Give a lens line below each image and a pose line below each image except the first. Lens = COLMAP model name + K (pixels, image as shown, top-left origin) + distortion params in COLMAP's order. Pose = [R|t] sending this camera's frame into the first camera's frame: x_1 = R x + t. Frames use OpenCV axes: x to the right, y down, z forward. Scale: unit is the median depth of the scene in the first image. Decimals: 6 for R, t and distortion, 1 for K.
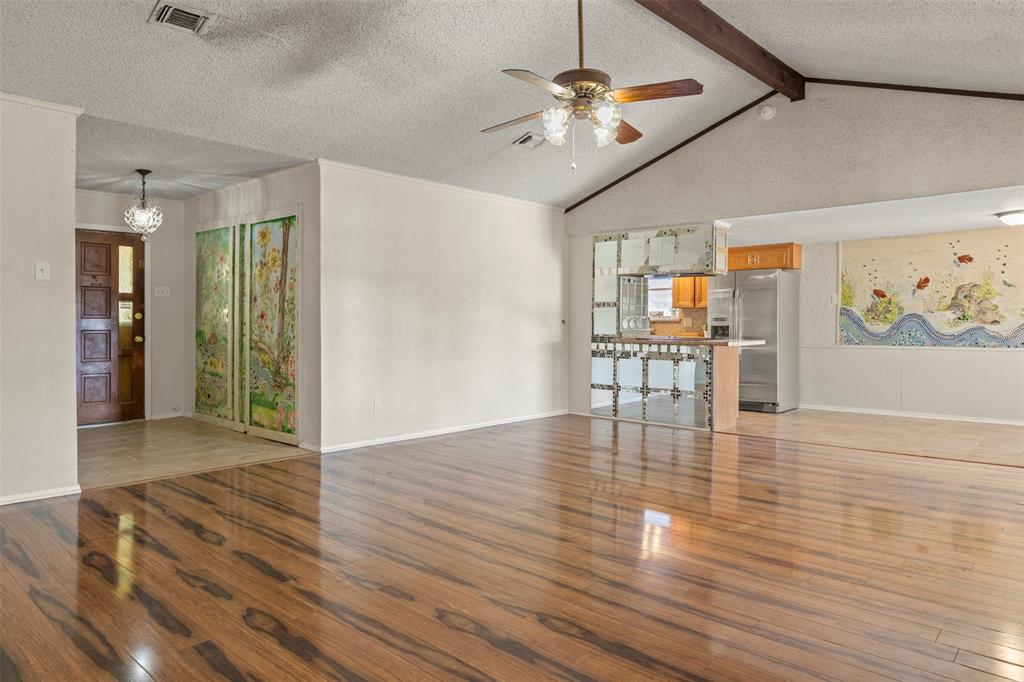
lens RADIAL K [[654.7, 0, 508.4], [0, 654.7, 329.8], [0, 0, 1]] dist [-0.003407, -0.001260]
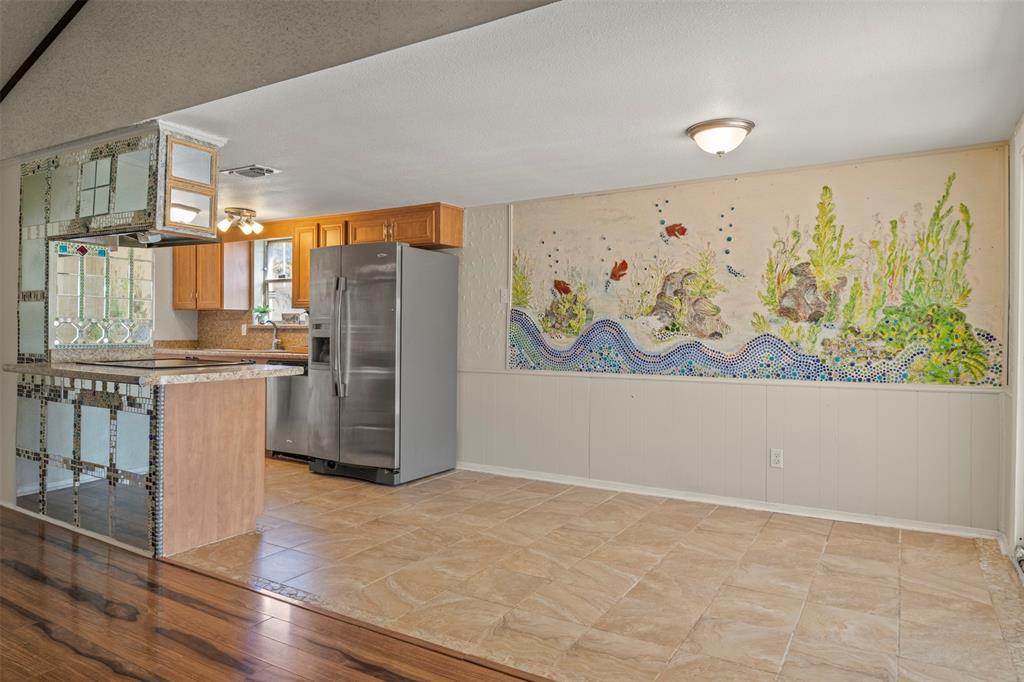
lens RADIAL K [[654.7, 0, 506.0], [0, 654.7, 335.0], [0, 0, 1]] dist [-0.003407, -0.001260]
pose [[0.981203, 0.006613, 0.192866, 0.416875], [-0.006367, 0.999978, -0.001892, -0.008961], [-0.192874, 0.000628, 0.981223, 0.423463]]
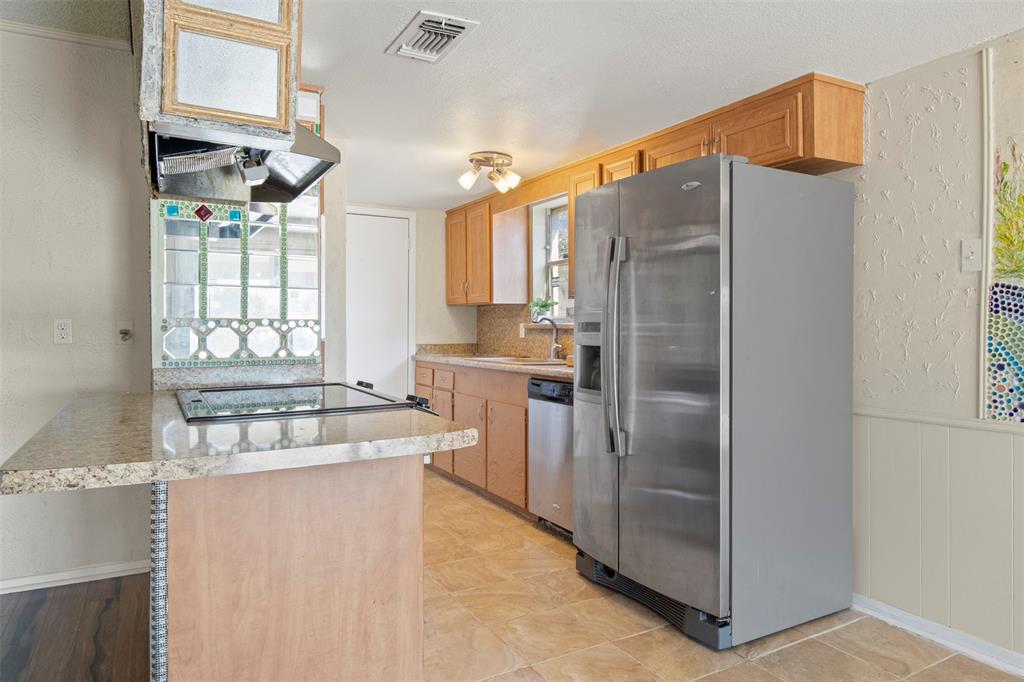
lens RADIAL K [[654.7, 0, 511.8], [0, 654.7, 326.8], [0, 0, 1]] dist [-0.003407, -0.001260]
pose [[0.949654, -0.001698, -0.313297, 0.437665], [-0.000085, 0.999984, -0.005678, -0.015603], [0.313301, 0.005419, 0.949638, 0.736328]]
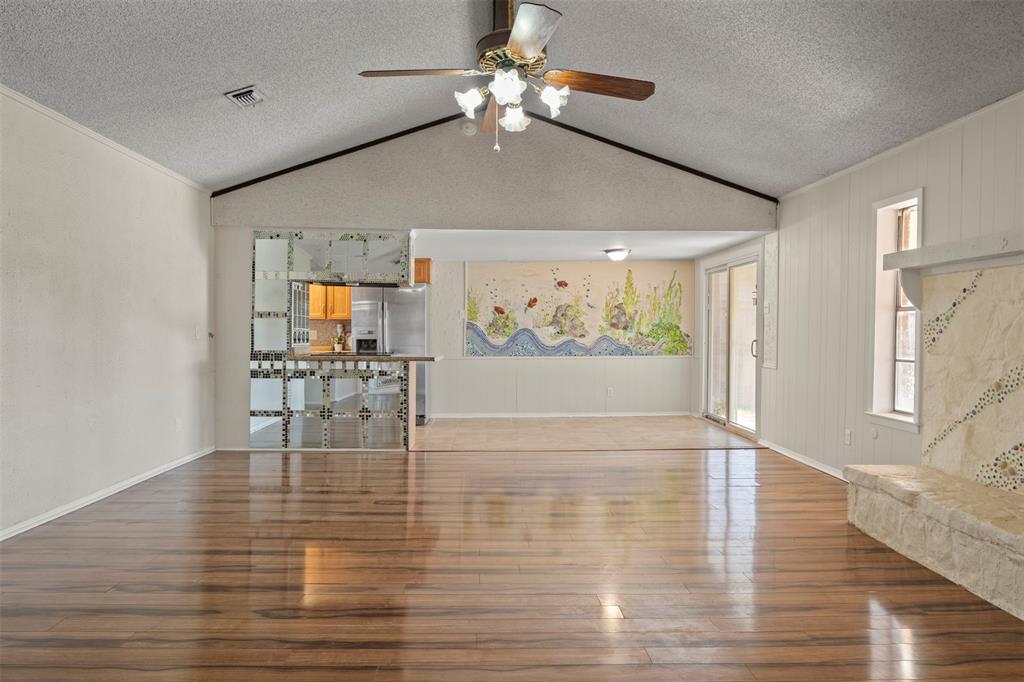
lens RADIAL K [[654.7, 0, 508.2], [0, 654.7, 340.7], [0, 0, 1]] dist [-0.003407, -0.001260]
pose [[0.714420, -0.004922, 0.699699, -0.219983], [0.004161, 0.999987, 0.002786, -0.006354], [-0.699704, 0.000921, 0.714432, 0.194473]]
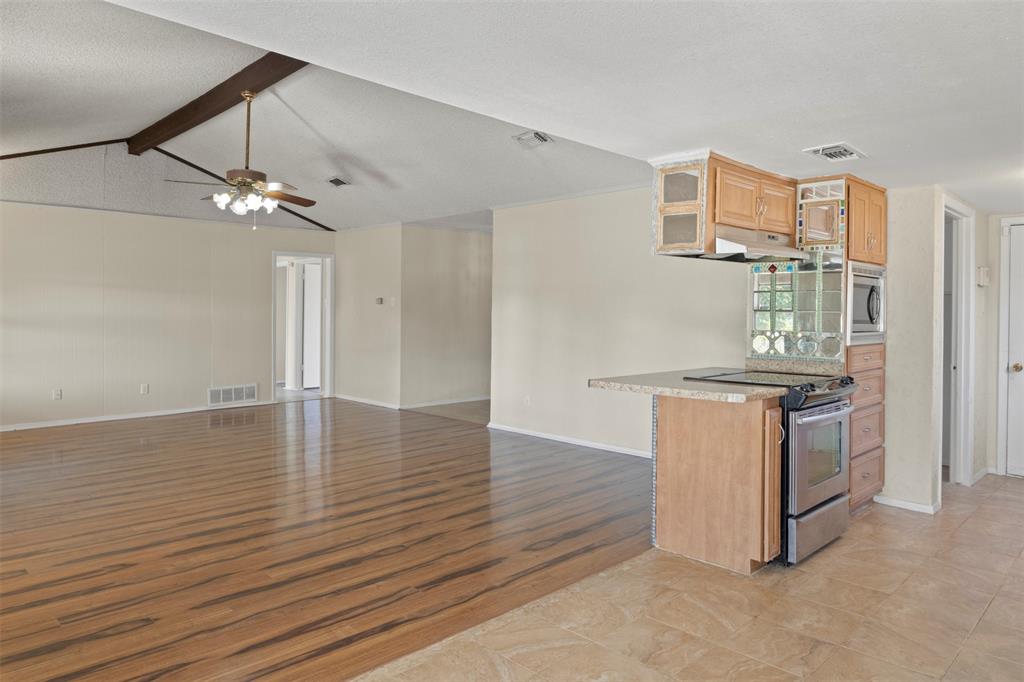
lens RADIAL K [[654.7, 0, 505.7], [0, 654.7, 318.0], [0, 0, 1]] dist [-0.003407, -0.001260]
pose [[-0.047326, 0.004217, -0.998871, 0.765651], [-0.022872, 0.999724, 0.005304, -0.030357], [0.998618, 0.023097, -0.047217, 0.799353]]
